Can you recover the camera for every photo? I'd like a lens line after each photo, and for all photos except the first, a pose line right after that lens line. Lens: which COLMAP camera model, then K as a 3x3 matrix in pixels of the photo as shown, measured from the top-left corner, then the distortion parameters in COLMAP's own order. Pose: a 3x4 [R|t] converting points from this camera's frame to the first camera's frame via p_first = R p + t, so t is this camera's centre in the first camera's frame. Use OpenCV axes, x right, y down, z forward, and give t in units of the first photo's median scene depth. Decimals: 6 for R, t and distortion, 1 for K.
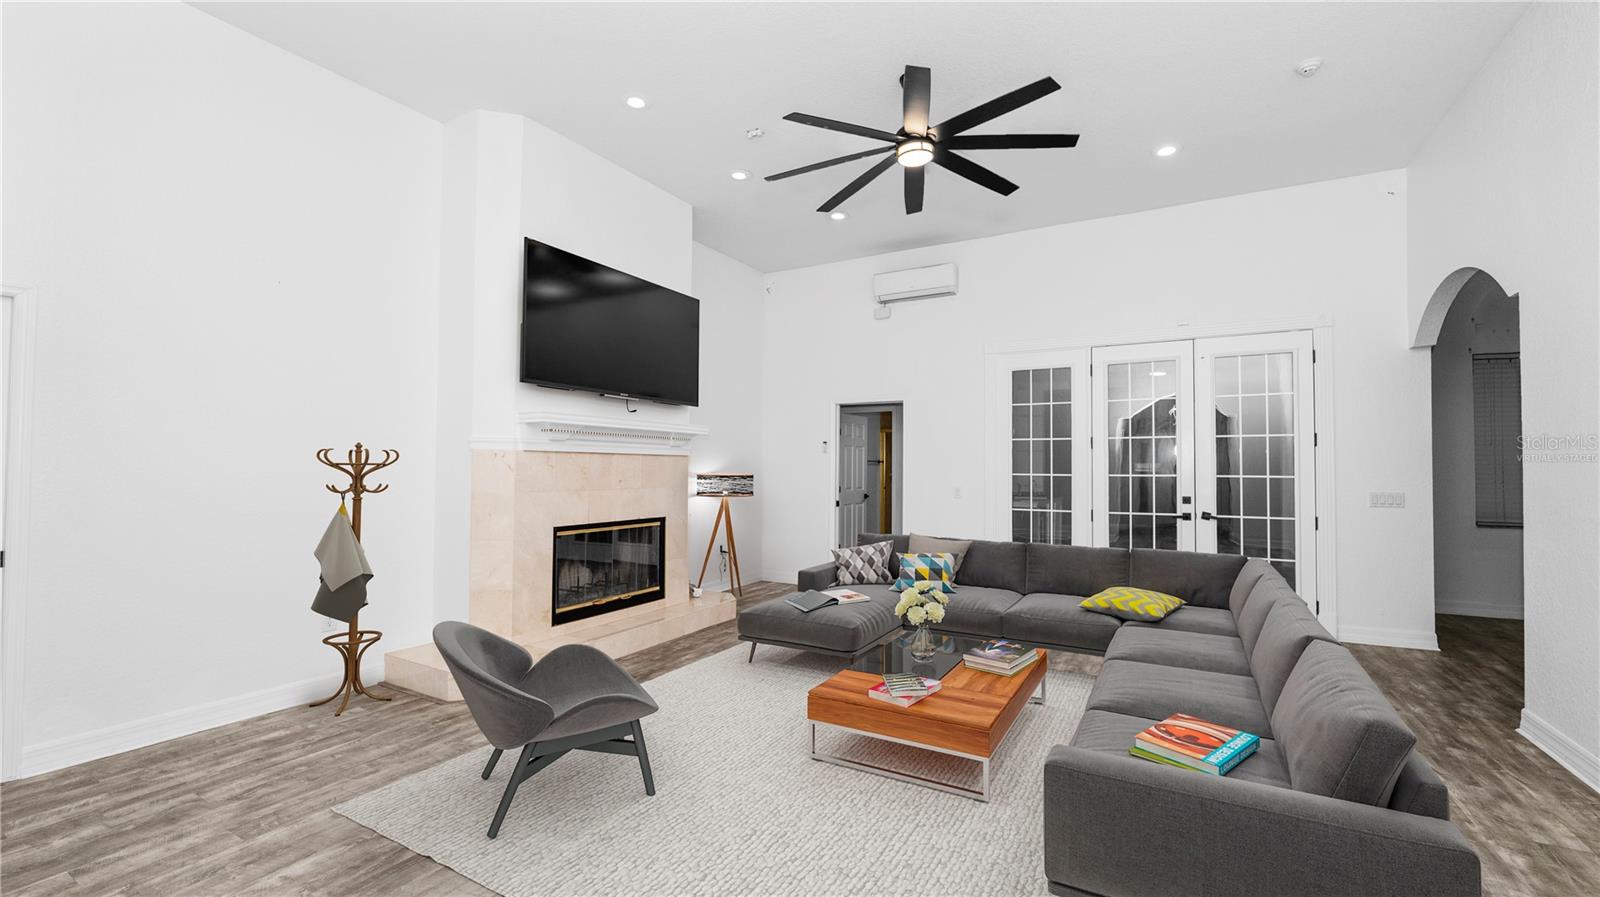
lens RADIAL K [[655.1, 0, 810.4], [0, 655.1, 451.8], [0, 0, 1]] dist [-0.010247, 0.000060]
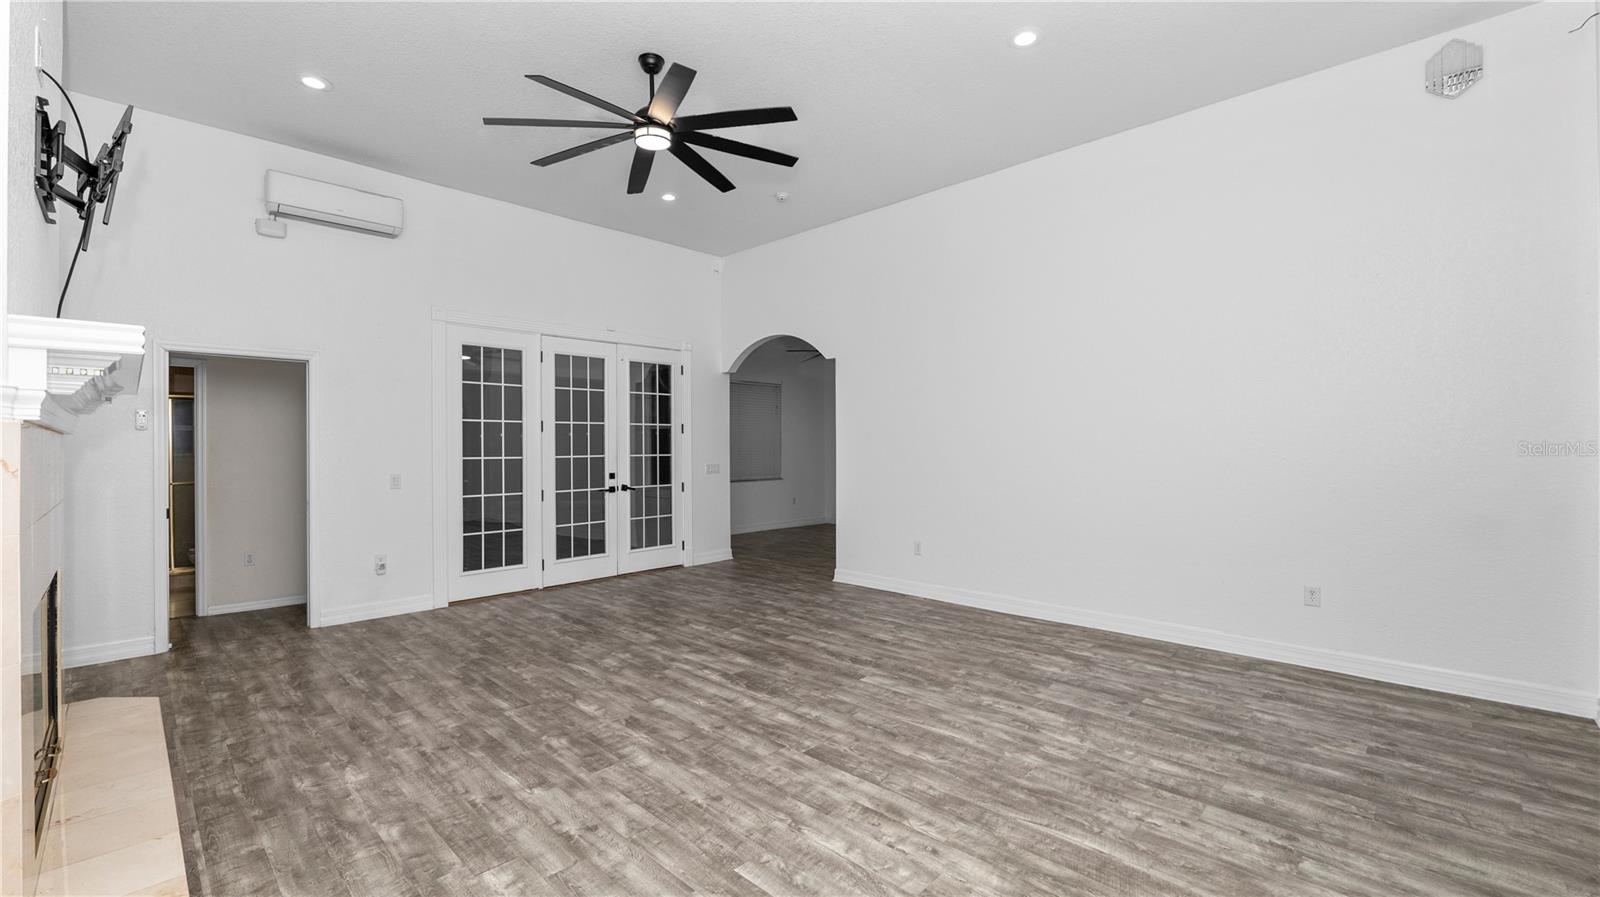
lens RADIAL K [[655.1, 0, 811.8], [0, 655.1, 445.7], [0, 0, 1]] dist [-0.010247, 0.000060]
pose [[0.240395, -0.004871, 0.970663, -0.520857], [-0.012906, 0.999883, 0.008214, 0.003529], [-0.970589, -0.014502, 0.240304, 0.354133]]
